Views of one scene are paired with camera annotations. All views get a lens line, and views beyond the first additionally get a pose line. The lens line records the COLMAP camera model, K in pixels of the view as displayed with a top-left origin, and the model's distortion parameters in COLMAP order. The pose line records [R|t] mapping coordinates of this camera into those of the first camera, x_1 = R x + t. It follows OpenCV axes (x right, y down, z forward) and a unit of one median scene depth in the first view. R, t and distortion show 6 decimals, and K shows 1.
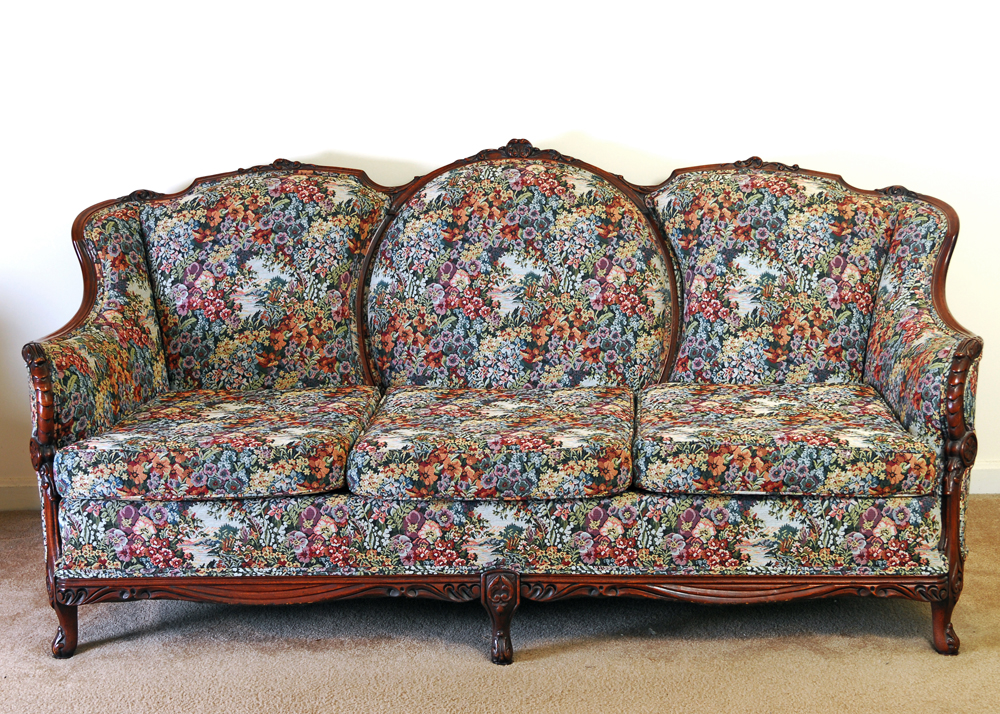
lens RADIAL K [[2236.6, 0, 505.1], [0, 2236.6, 355.2], [0, 0, 1]] dist [0.066674, 0.000000]
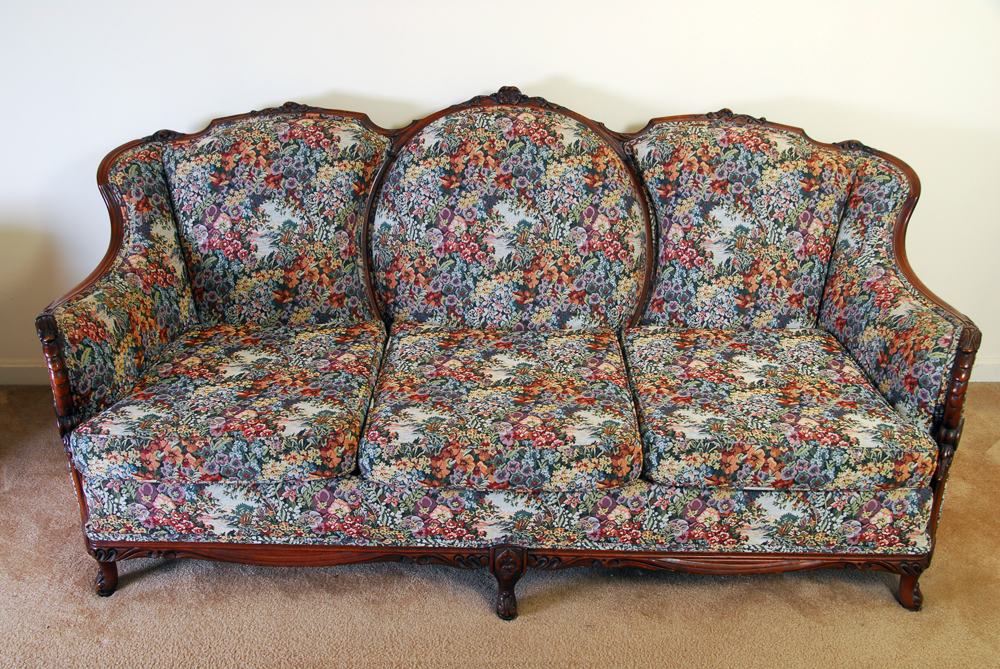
lens RADIAL K [[939.5, 0, 471.6], [0, 939.5, 345.1], [0, 0, 1]] dist [-0.044727, 0.000000]
pose [[0.998574, -0.006034, 0.053045, -0.038993], [-0.008540, 0.962744, 0.270278, -0.104164], [-0.052700, -0.270346, 0.961320, 0.561253]]
